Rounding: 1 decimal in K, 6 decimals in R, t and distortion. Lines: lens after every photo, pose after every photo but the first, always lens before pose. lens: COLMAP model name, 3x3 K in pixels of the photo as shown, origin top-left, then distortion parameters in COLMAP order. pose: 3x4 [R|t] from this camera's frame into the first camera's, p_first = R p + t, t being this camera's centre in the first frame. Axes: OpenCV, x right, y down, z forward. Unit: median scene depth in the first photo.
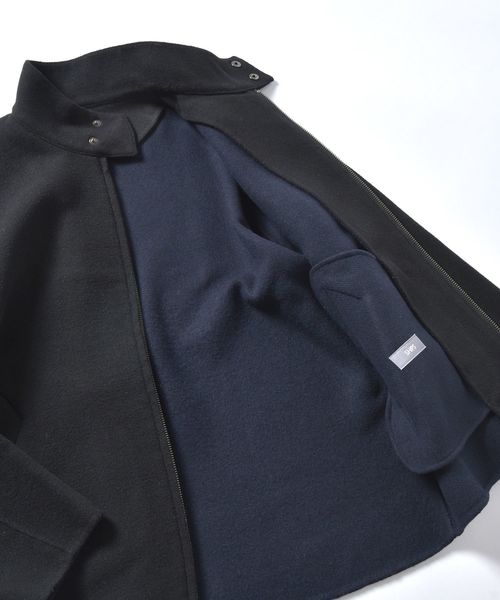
lens RADIAL K [[870.2, 0, 193.6], [0, 870.2, 299.7], [0, 0, 1]] dist [-0.034999, 0.000000]
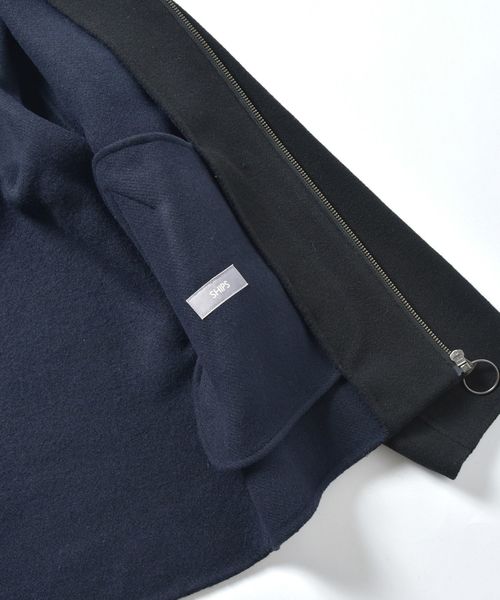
lens RADIAL K [[688.4, 0, 275.4], [0, 688.4, 306.6], [0, 0, 1]] dist [-0.025694, 0.000000]
pose [[0.998858, 0.036228, 0.031160, 0.267925], [-0.041695, 0.979320, 0.197974, -0.035246], [-0.023343, -0.199047, 0.979712, 0.460549]]
